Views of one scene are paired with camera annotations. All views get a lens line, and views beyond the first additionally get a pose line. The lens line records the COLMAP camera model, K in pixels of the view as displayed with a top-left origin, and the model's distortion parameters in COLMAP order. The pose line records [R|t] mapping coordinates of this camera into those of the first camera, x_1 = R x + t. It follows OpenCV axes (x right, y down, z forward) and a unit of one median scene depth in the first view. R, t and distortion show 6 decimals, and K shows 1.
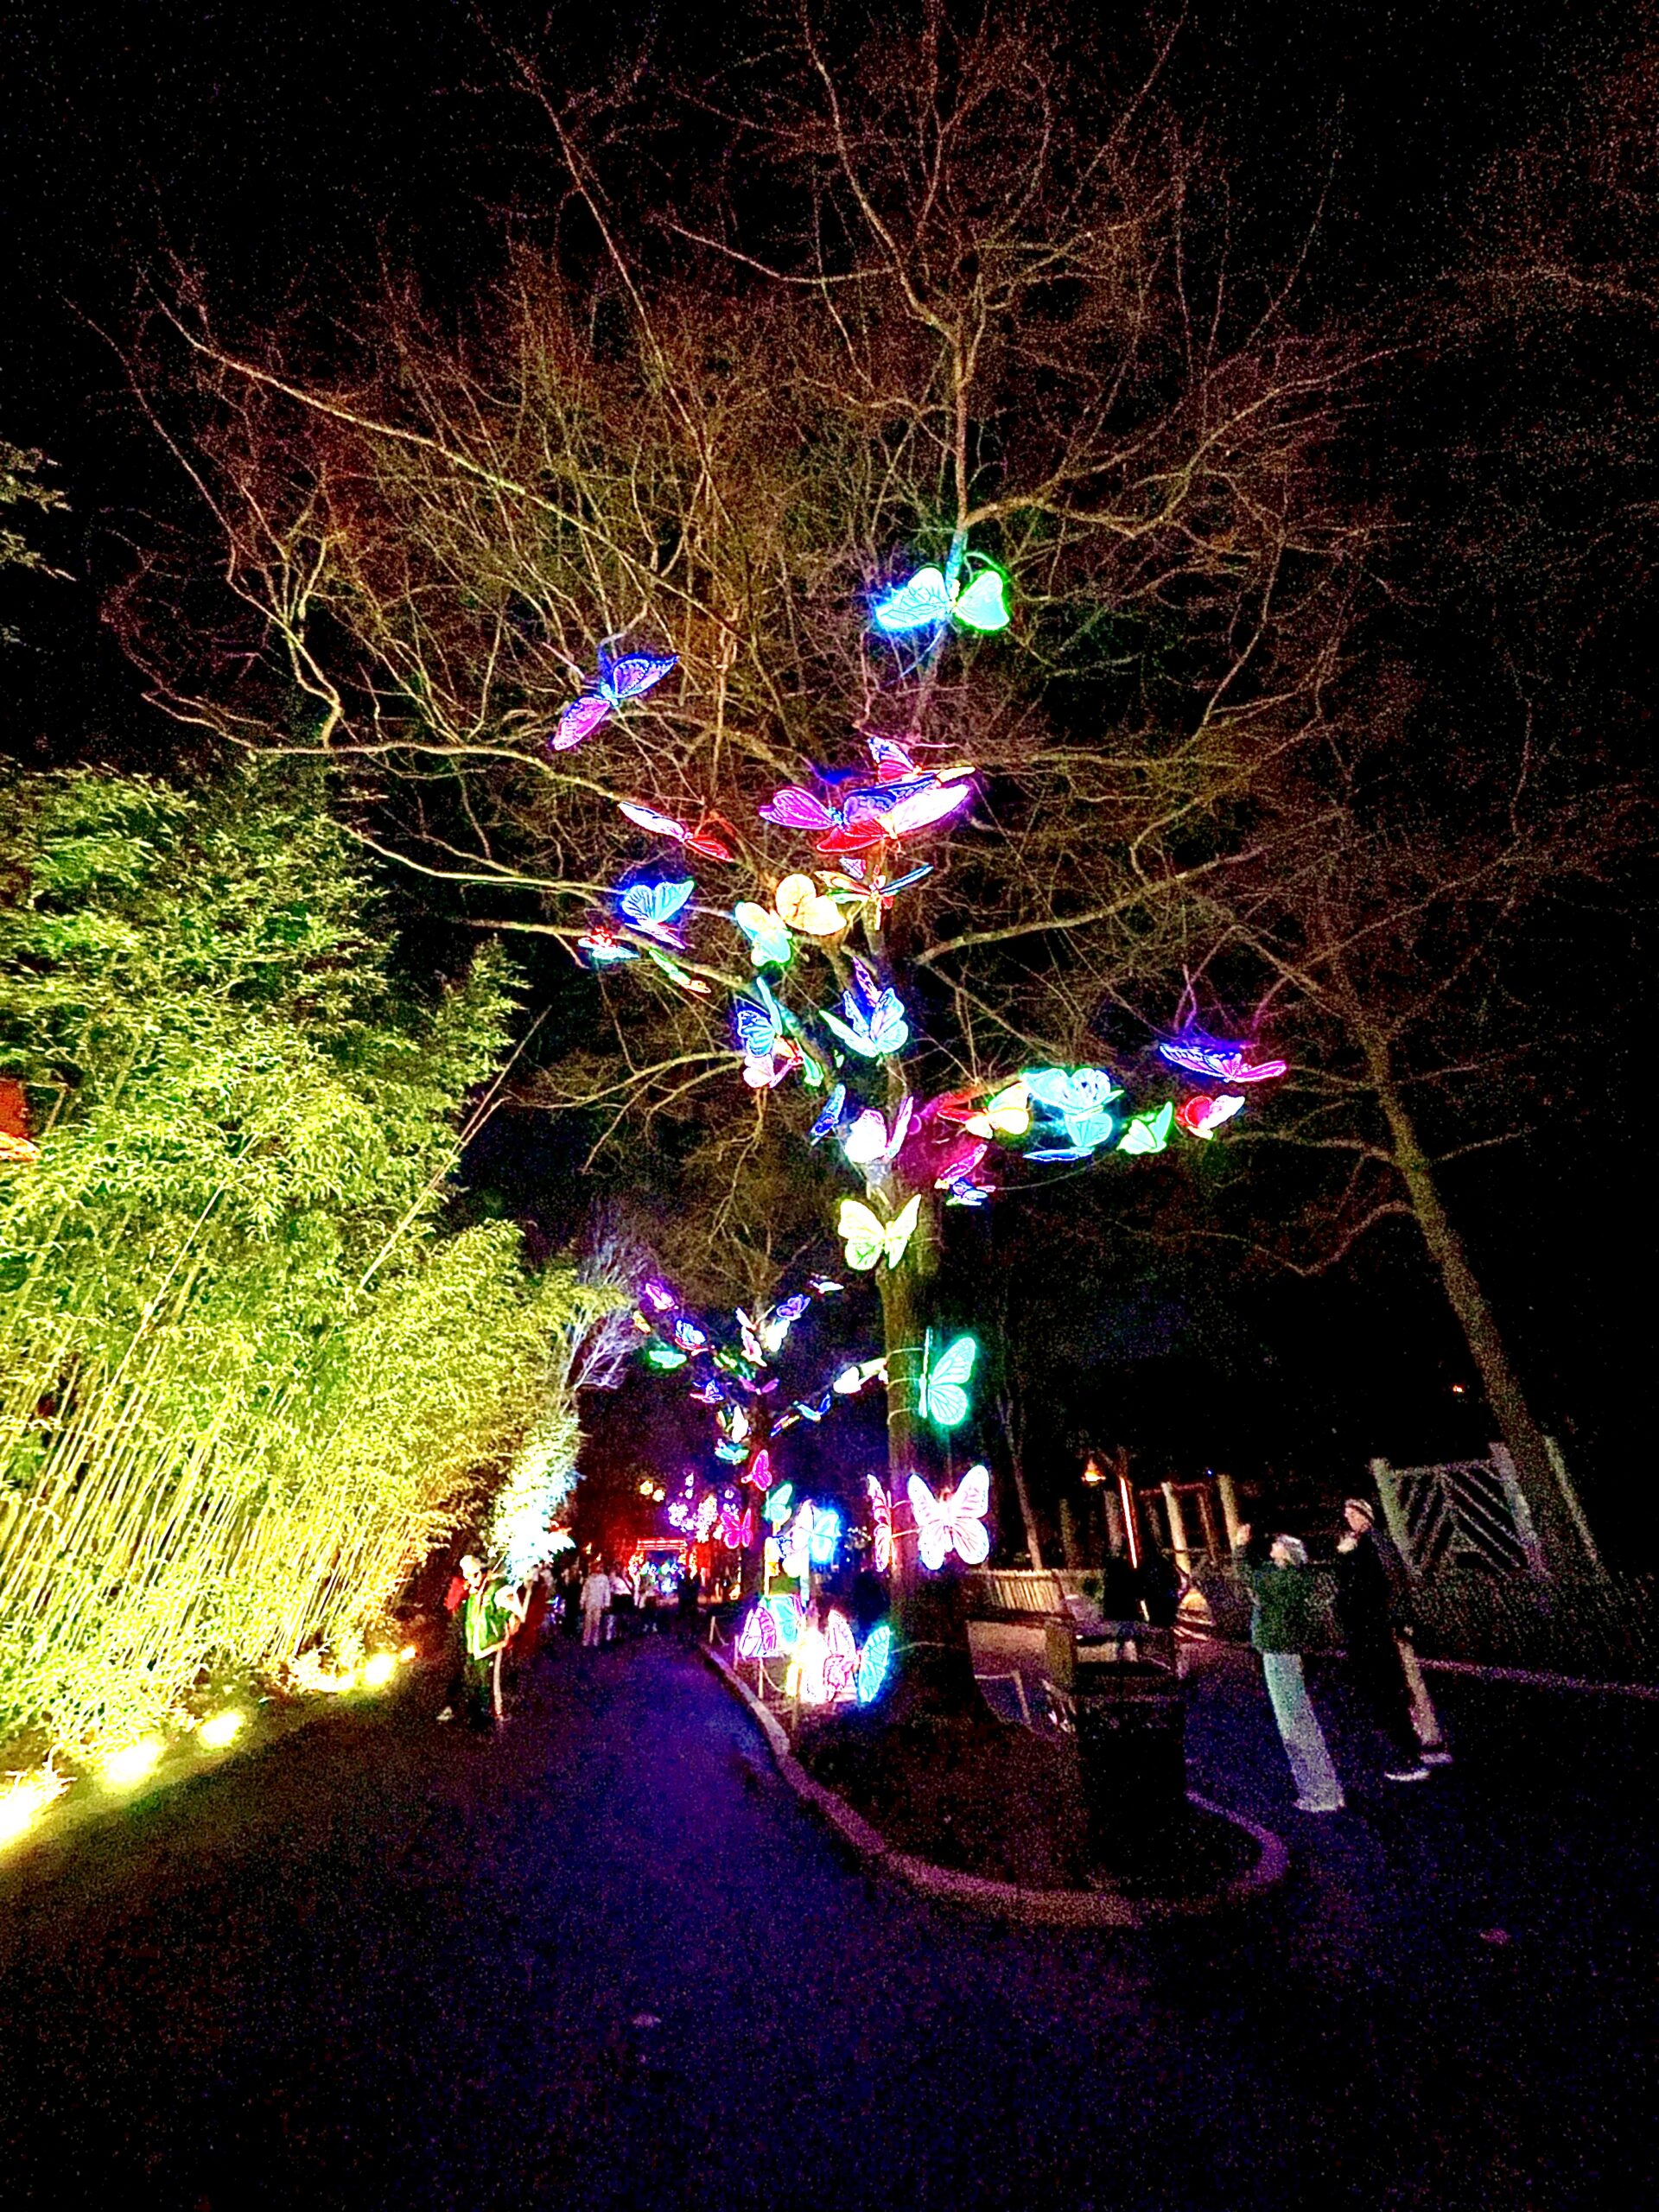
lens RADIAL K [[897.8, 0, 829.5], [0, 897.8, 1106.0], [0, 0, 1]] dist [0.000724, 0.000337]
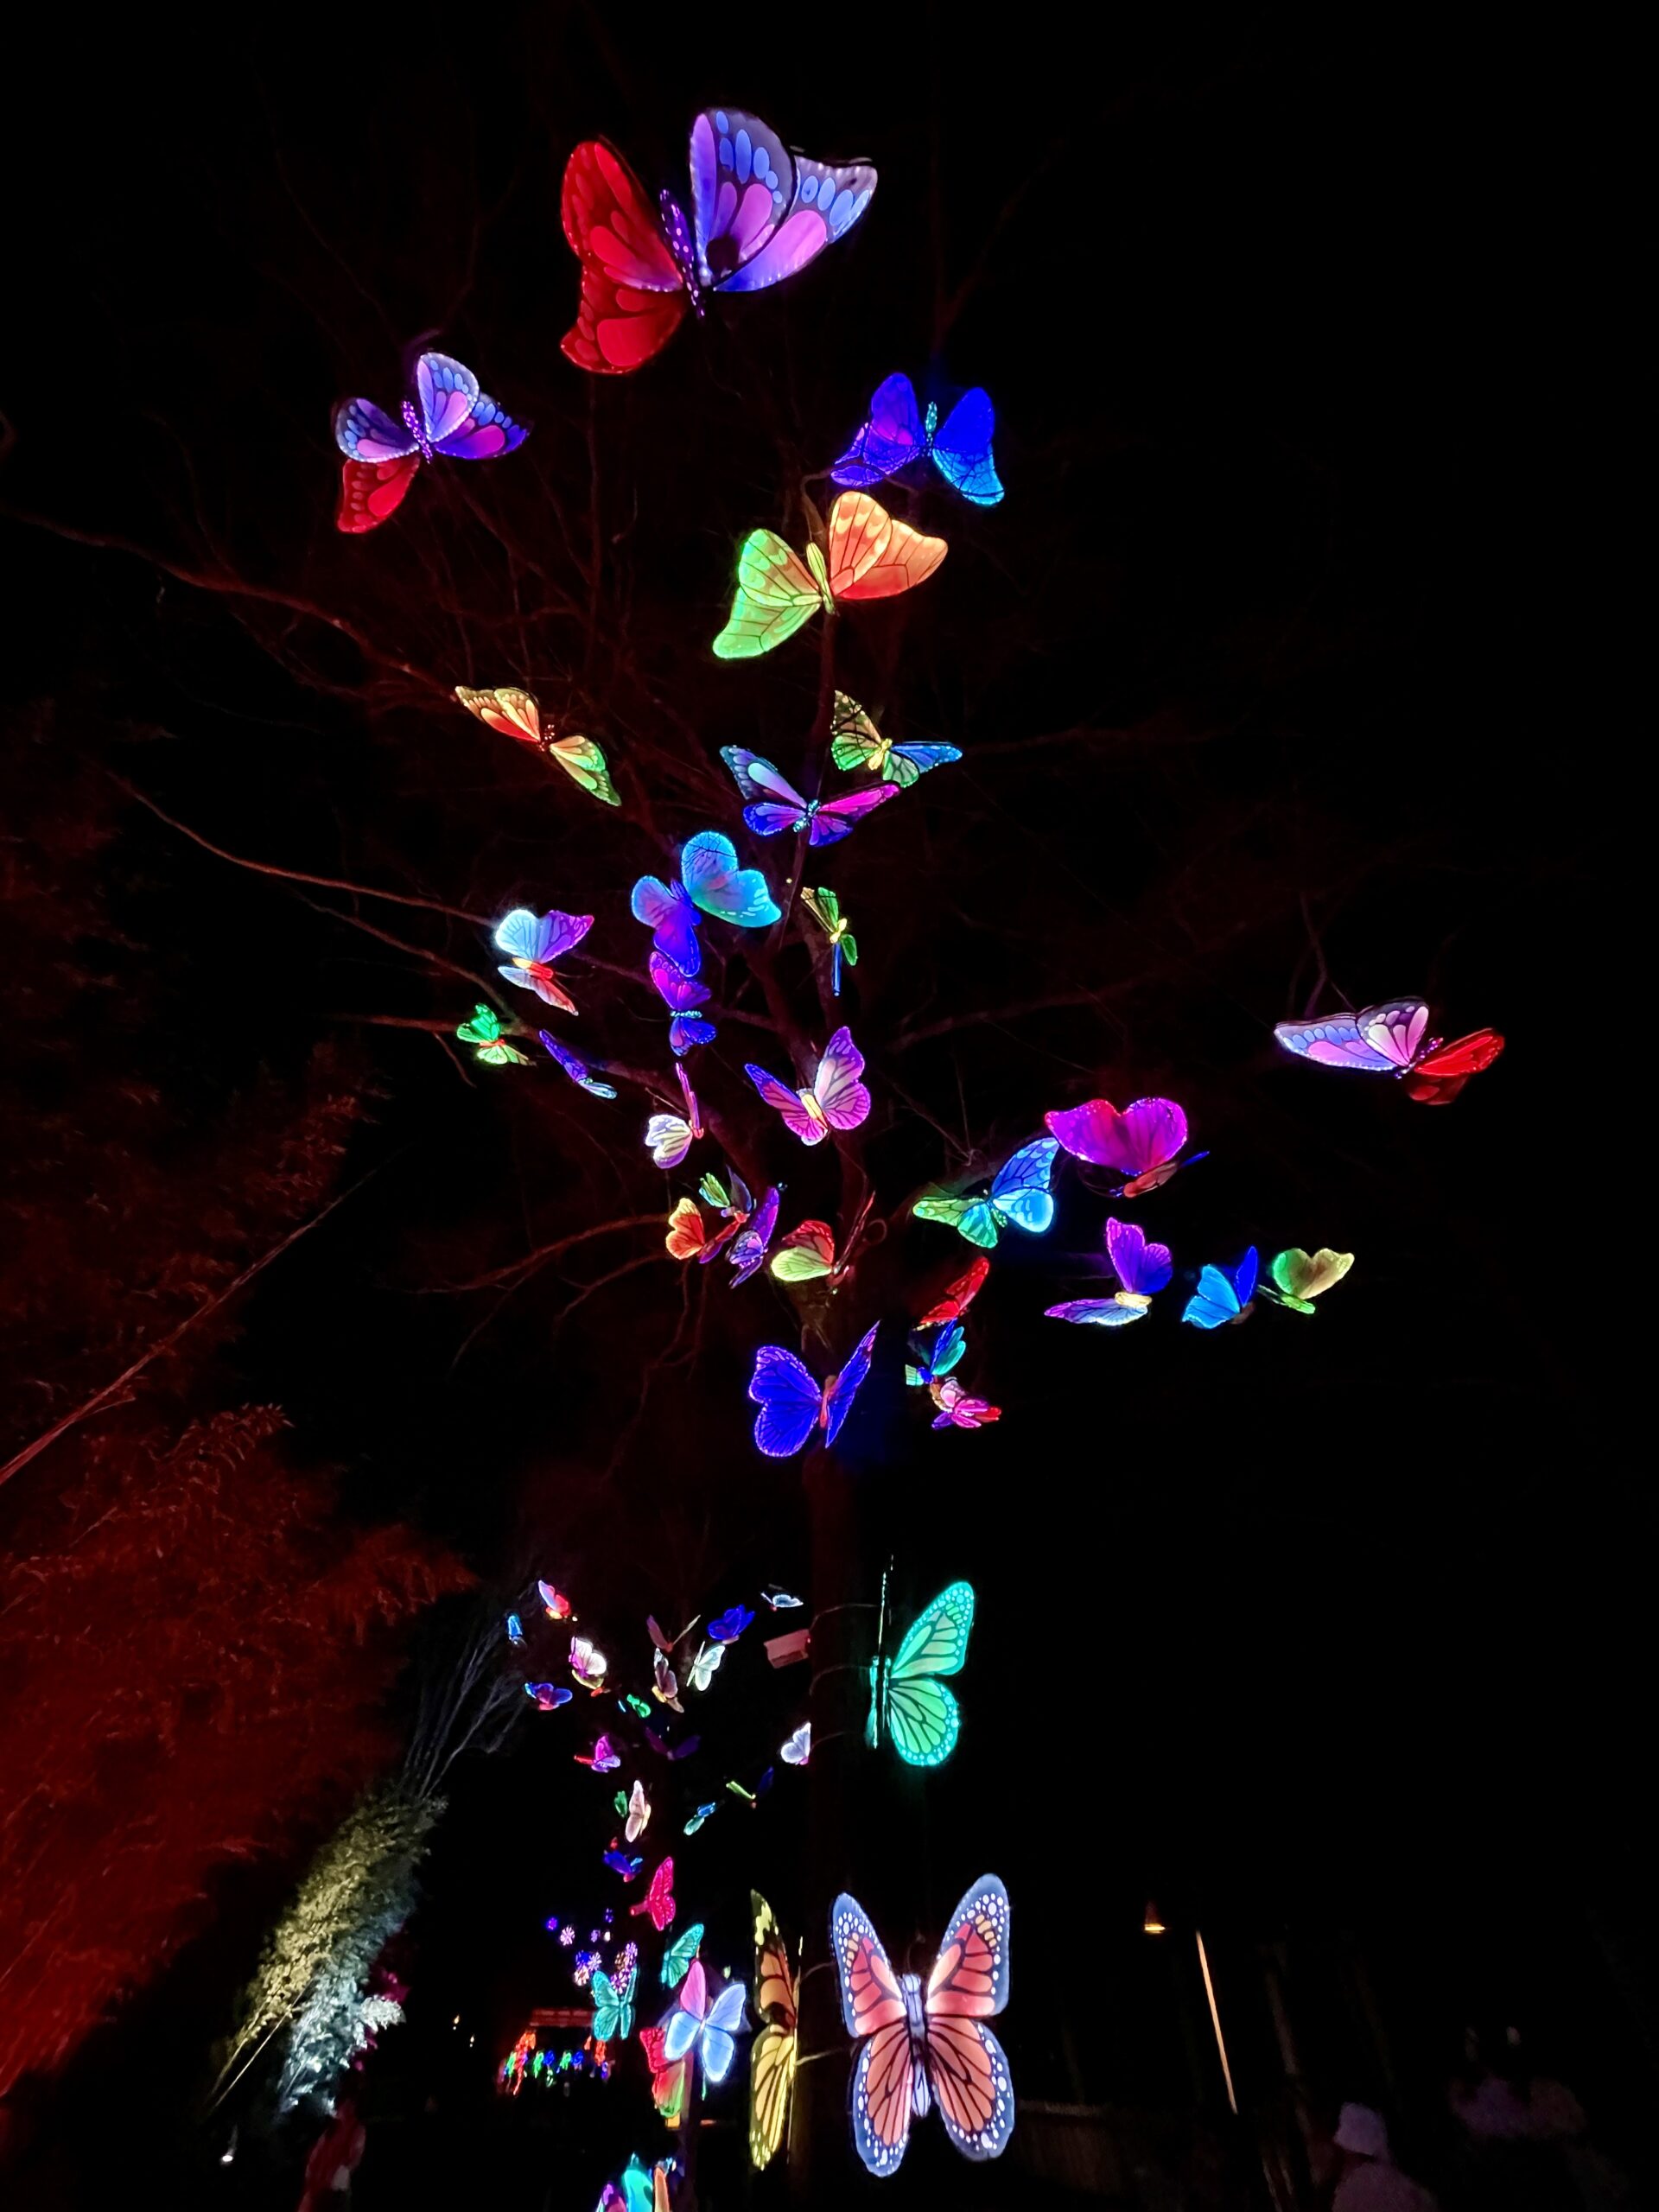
lens RADIAL K [[897.8, 0, 829.5], [0, 897.8, 1106.0], [0, 0, 1]] dist [0.000724, 0.000337]
pose [[0.999185, 0.040196, -0.003561, 0.046963], [-0.039041, 0.940601, -0.337261, 0.125266], [-0.010207, 0.337125, 0.941404, 0.288612]]
